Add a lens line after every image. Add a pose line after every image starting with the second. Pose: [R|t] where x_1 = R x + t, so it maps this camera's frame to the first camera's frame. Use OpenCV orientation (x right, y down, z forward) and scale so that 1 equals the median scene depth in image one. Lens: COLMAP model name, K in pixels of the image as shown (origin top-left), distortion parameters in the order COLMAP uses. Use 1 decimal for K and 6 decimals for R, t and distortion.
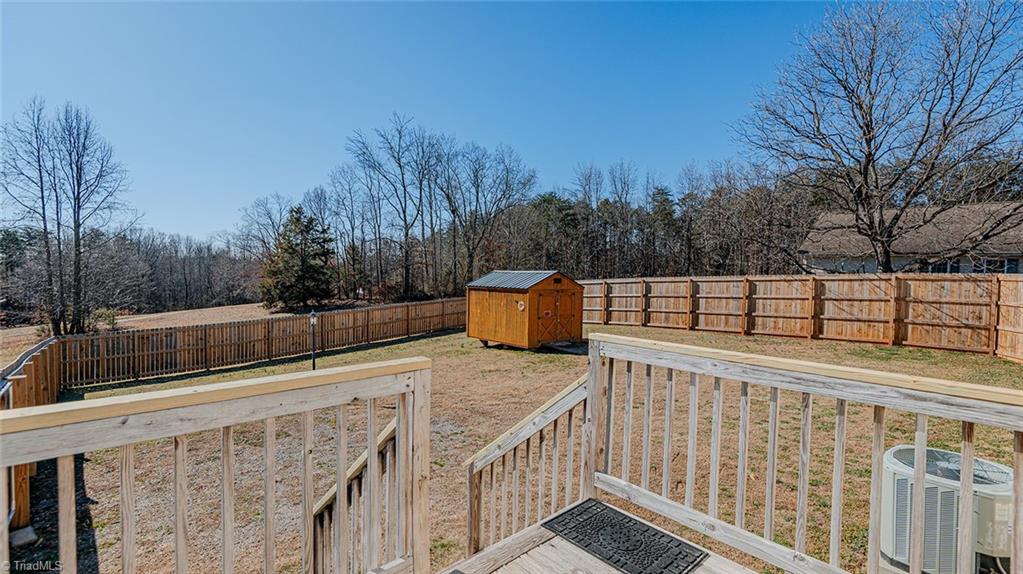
lens RADIAL K [[464.2, 0, 518.3], [0, 464.2, 285.1], [0, 0, 1]] dist [0.001820, -0.000358]
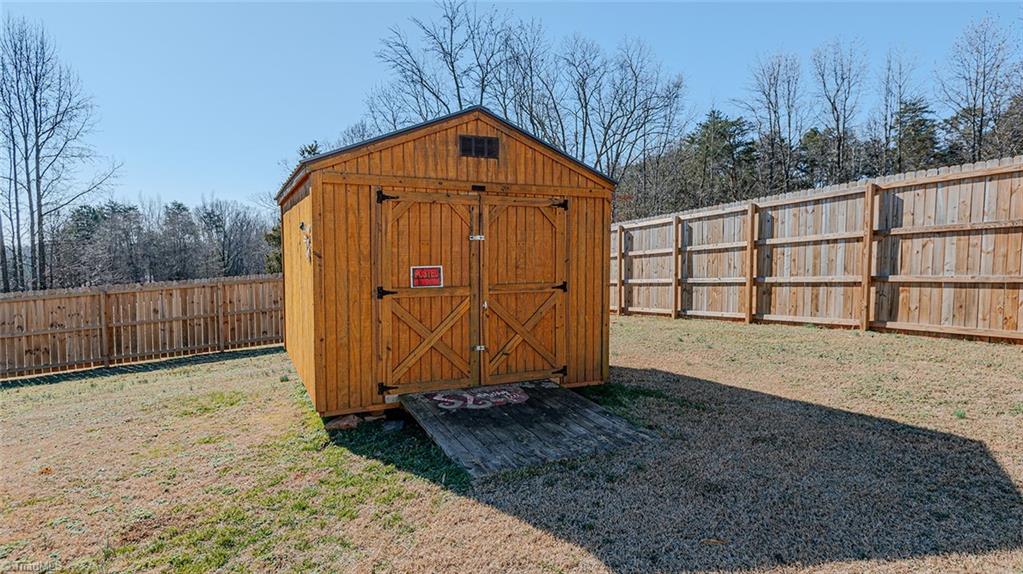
lens RADIAL K [[573.2, 0, 511.5], [0, 573.2, 287.0], [0, 0, 1]] dist [0.003247, 0.000138]
pose [[0.953890, 0.001665, -0.300152, 0.141486], [0.008088, 0.999479, 0.031249, 0.041554], [0.300048, -0.032236, 0.953379, 0.514382]]
